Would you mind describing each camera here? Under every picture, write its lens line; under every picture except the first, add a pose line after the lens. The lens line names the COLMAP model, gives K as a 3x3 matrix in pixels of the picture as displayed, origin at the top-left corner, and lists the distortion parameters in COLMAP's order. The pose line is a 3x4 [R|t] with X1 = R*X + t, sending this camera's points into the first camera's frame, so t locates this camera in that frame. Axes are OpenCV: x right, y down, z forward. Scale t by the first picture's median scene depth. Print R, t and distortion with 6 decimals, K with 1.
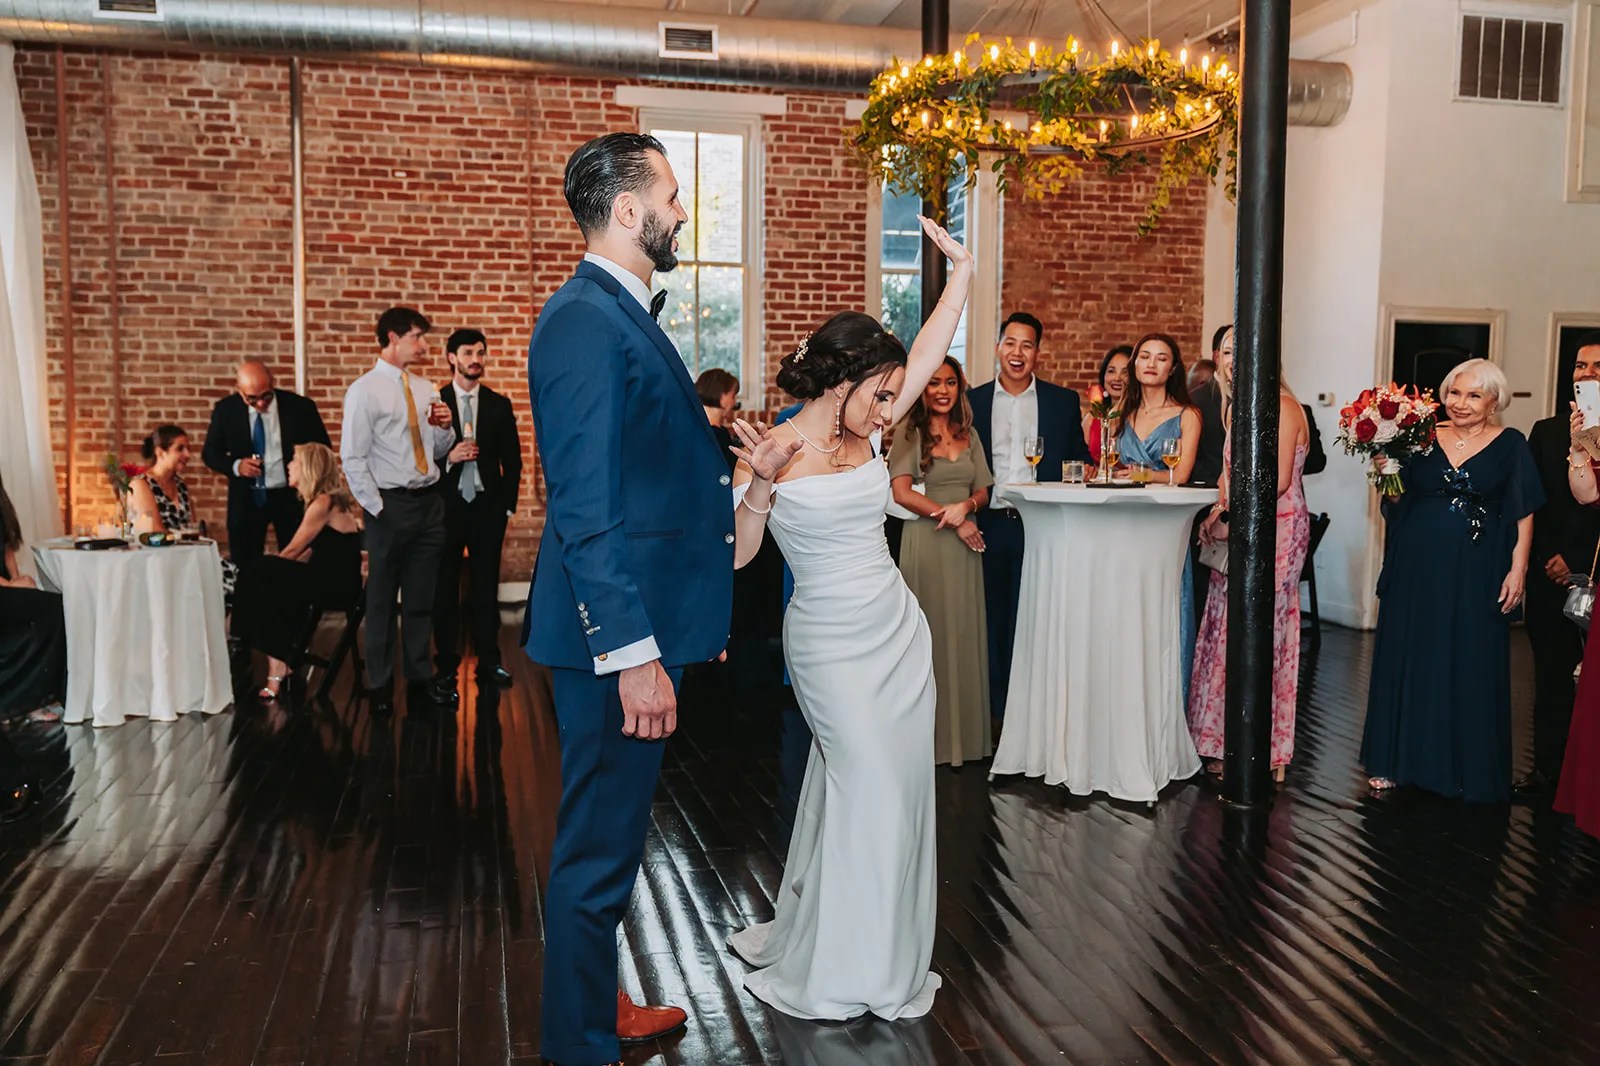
lens RADIAL K [[1357.1, 0, 798.7], [0, 1357.1, 540.8], [0, 0, 1]] dist [-0.001910, 0.016923]
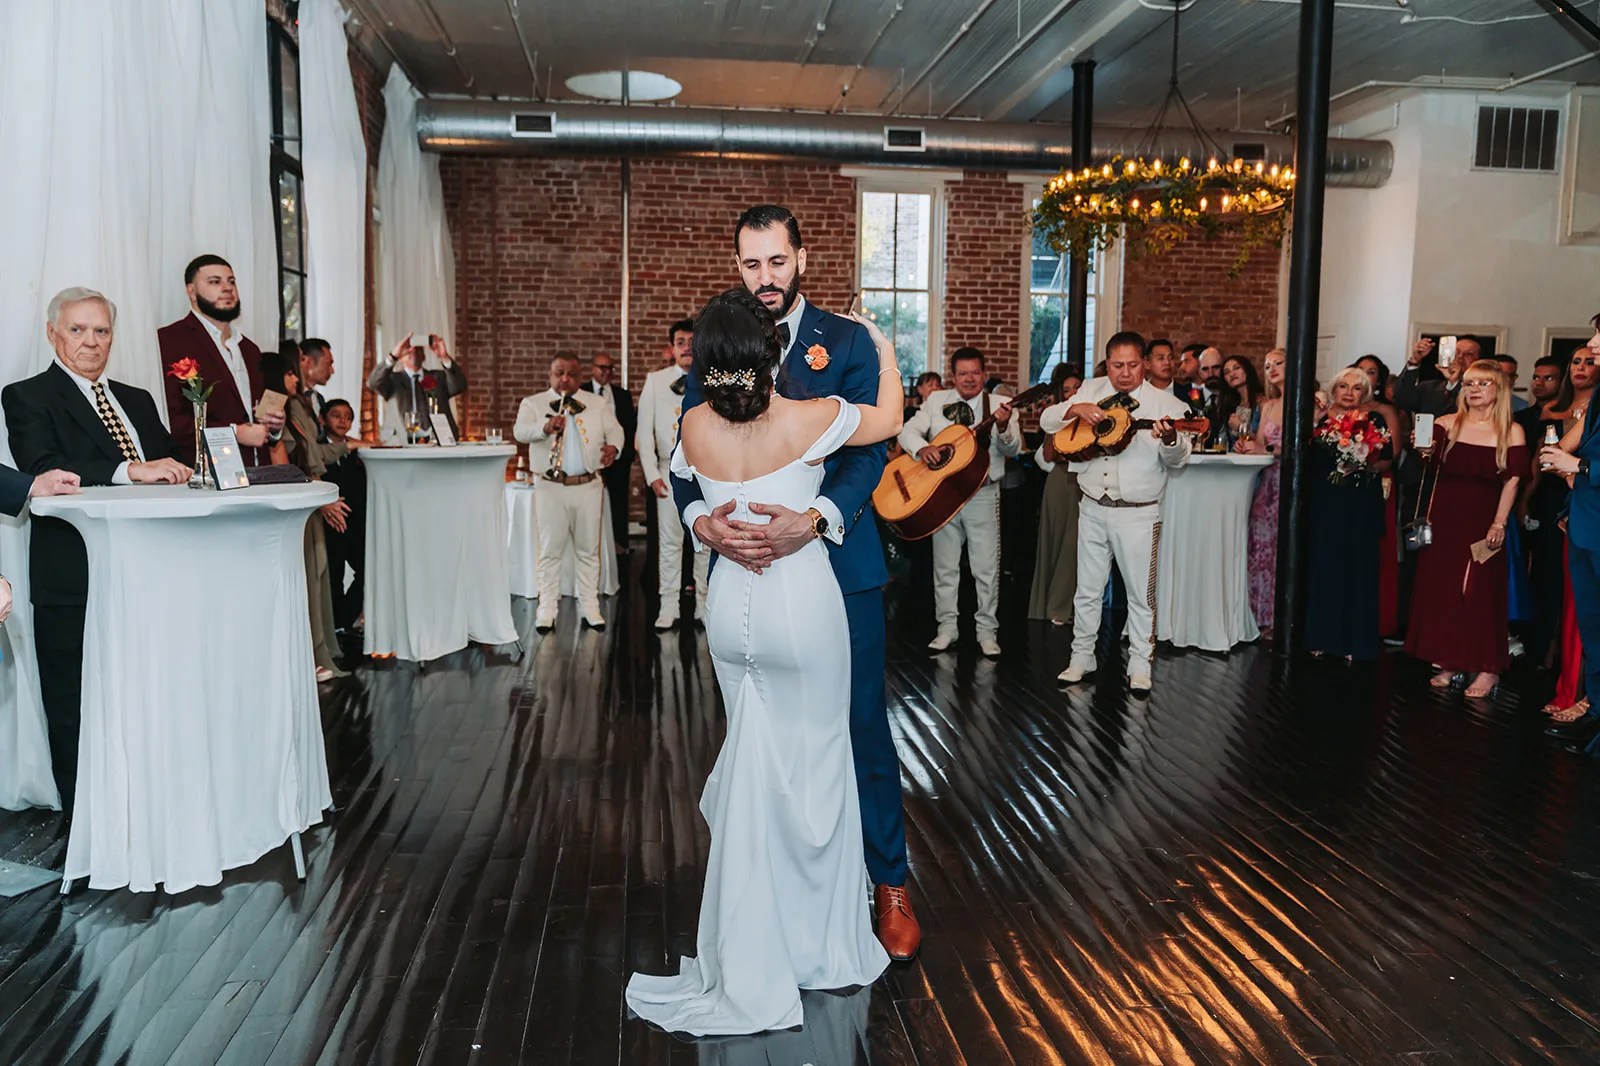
lens RADIAL K [[1133.9, 0, 821.1], [0, 1133.9, 535.0], [0, 0, 1]] dist [-0.028600, 0.029655]
pose [[0.995233, 0.015203, -0.096331, -0.038750], [-0.012433, 0.999494, 0.029288, 0.010210], [0.096727, -0.027951, 0.994918, -0.159570]]
